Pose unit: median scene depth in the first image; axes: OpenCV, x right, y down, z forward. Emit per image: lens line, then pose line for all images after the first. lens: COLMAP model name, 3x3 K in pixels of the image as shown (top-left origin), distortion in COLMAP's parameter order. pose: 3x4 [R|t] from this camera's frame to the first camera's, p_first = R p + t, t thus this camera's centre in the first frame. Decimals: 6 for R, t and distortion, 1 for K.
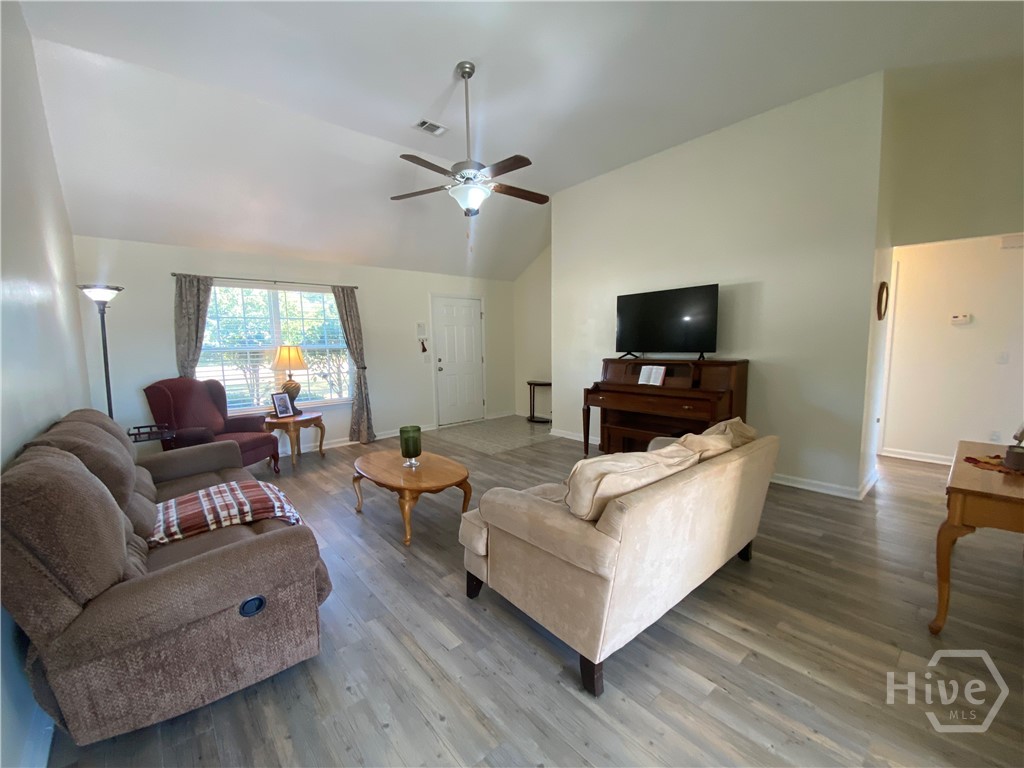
lens RADIAL K [[416.8, 0, 507.8], [0, 416.8, 389.9], [0, 0, 1]] dist [0.014736, -0.017383]
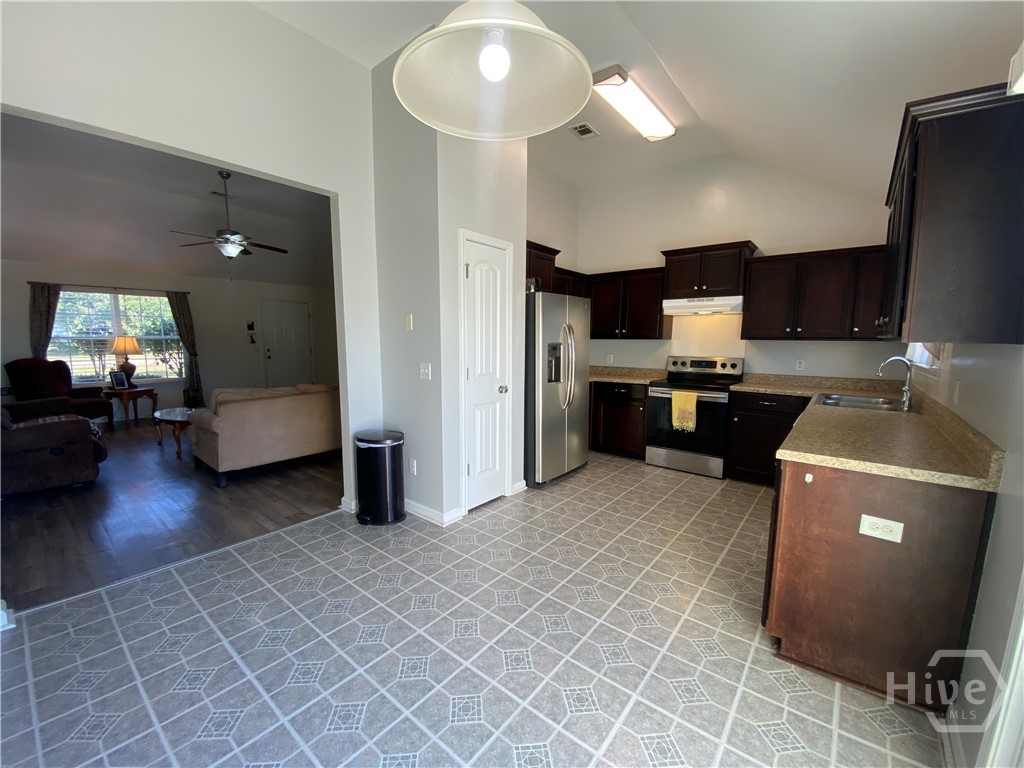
lens RADIAL K [[416.8, 0, 507.8], [0, 416.8, 389.9], [0, 0, 1]] dist [0.014736, -0.017383]
pose [[0.985445, 0.003242, 0.169961, 0.487299], [-0.004751, 0.999953, 0.008472, 0.051652], [-0.169925, -0.009156, 0.985414, -0.559541]]
